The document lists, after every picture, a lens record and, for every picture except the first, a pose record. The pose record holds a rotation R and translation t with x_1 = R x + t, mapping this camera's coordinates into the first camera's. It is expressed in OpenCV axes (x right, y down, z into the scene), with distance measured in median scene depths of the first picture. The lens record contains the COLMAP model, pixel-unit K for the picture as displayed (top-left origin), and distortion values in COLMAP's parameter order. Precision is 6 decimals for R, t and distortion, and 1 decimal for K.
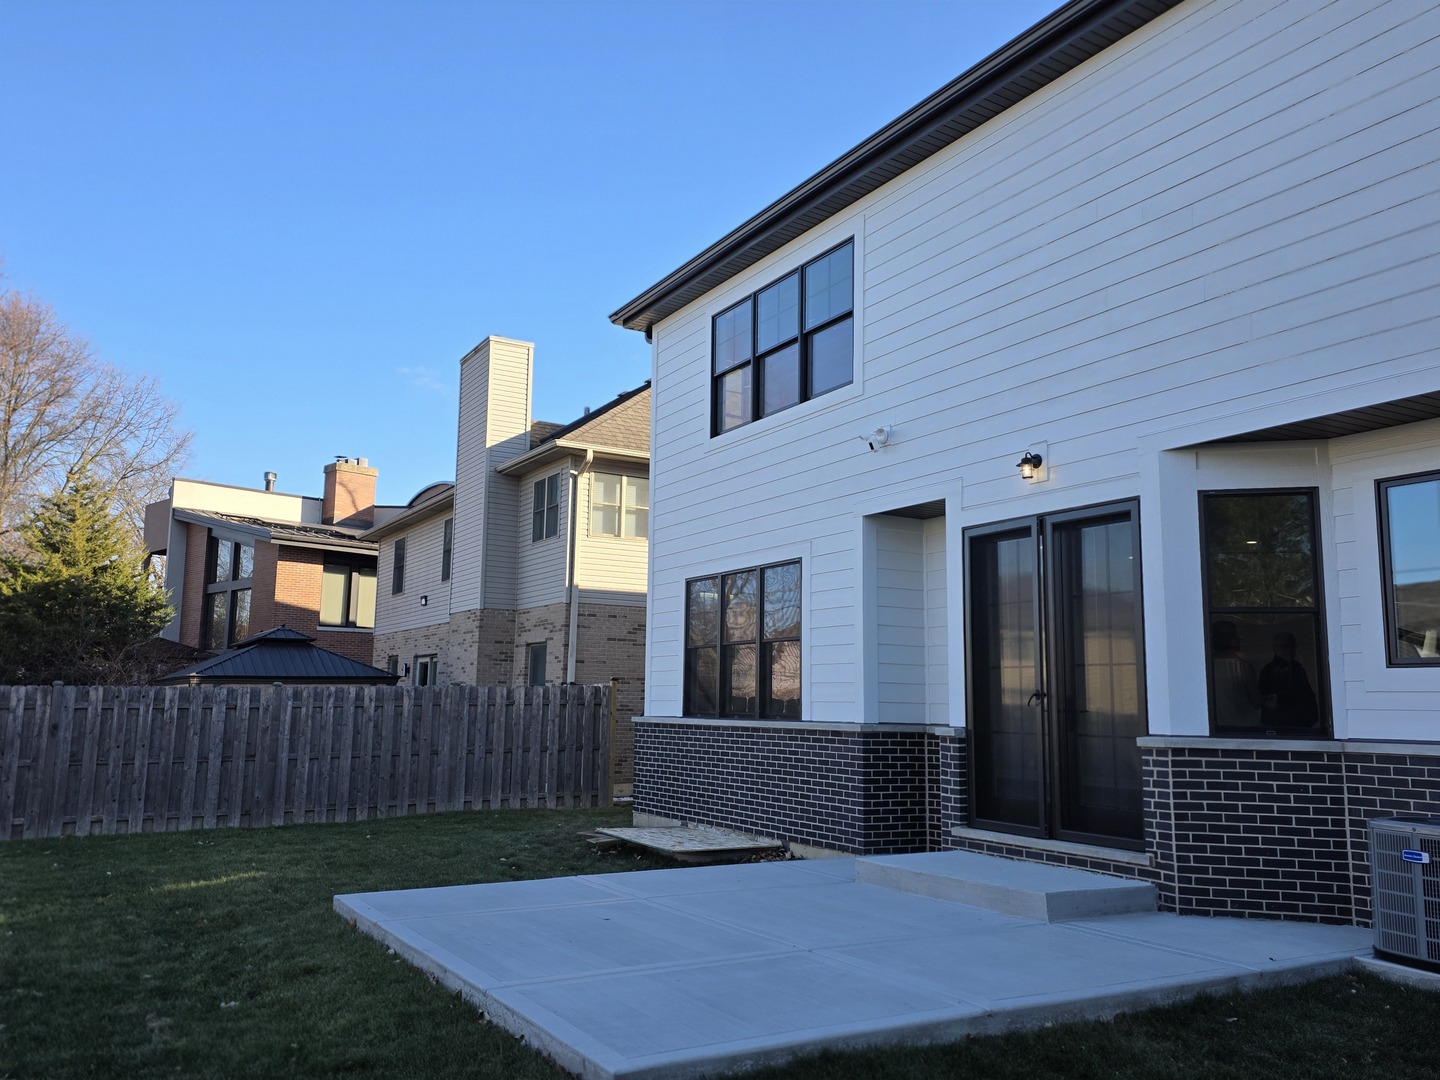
lens RADIAL K [[1147.3, 0, 720.0], [0, 1147.3, 540.0], [0, 0, 1]] dist [0.117525, -0.153745]
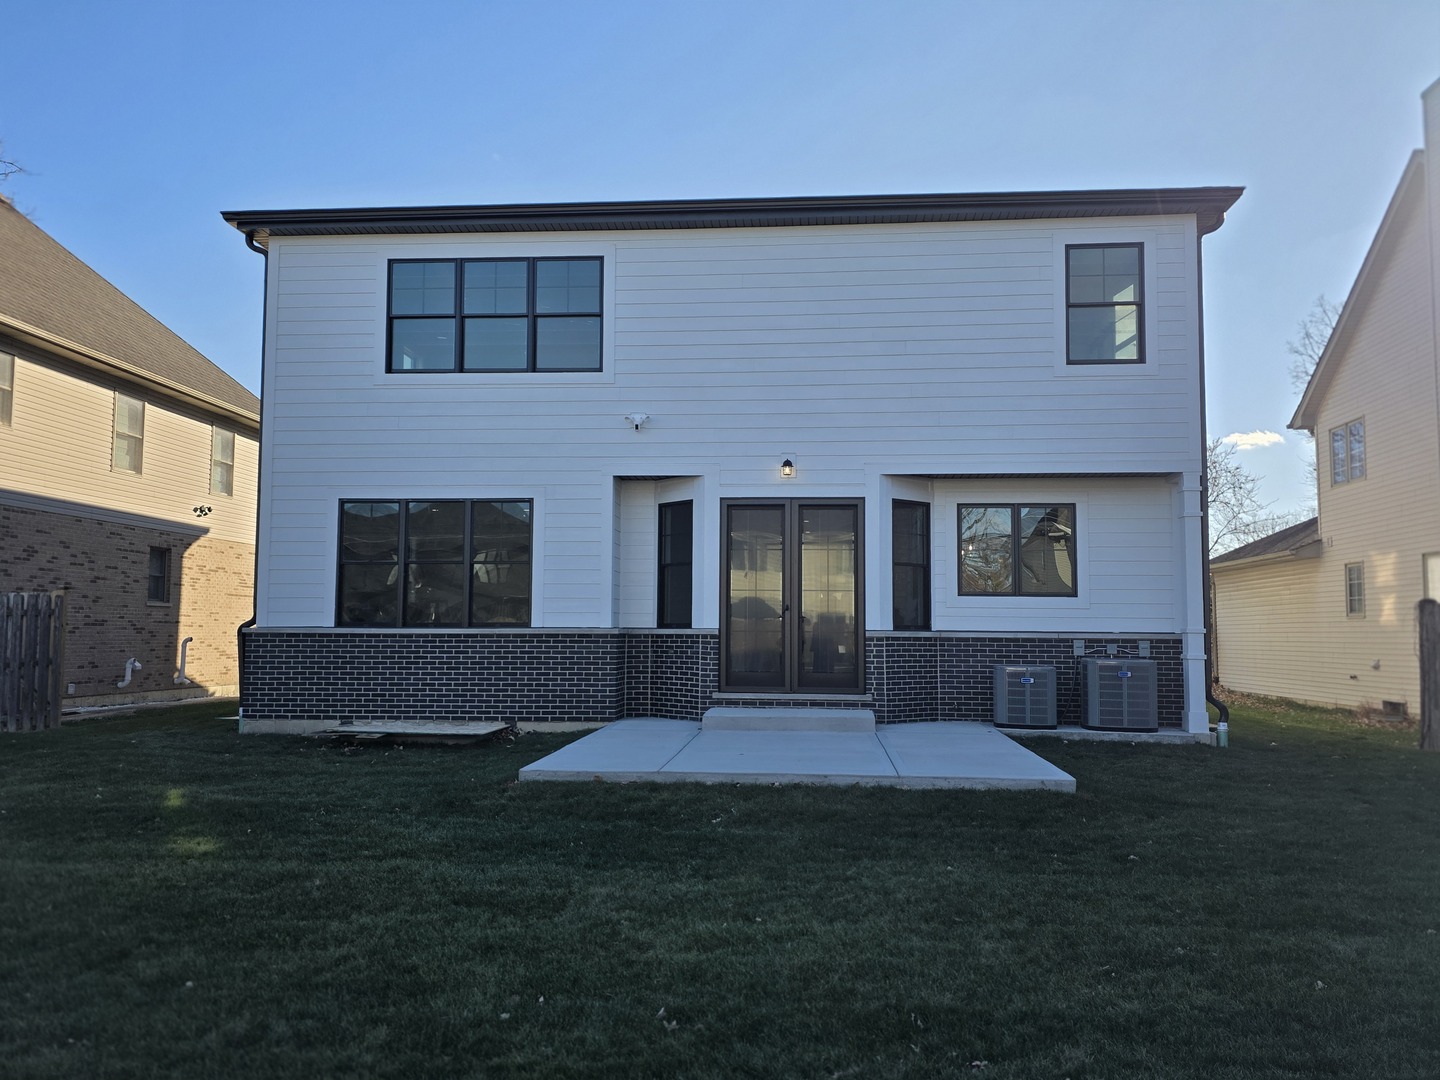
lens RADIAL K [[1147.3, 0, 720.0], [0, 1147.3, 540.0], [0, 0, 1]] dist [0.117525, -0.153745]
pose [[0.593843, 0.052837, 0.802844, -1.057364], [-0.114745, 0.993203, 0.019509, 0.016344], [-0.796357, -0.103708, 0.595869, 0.111883]]
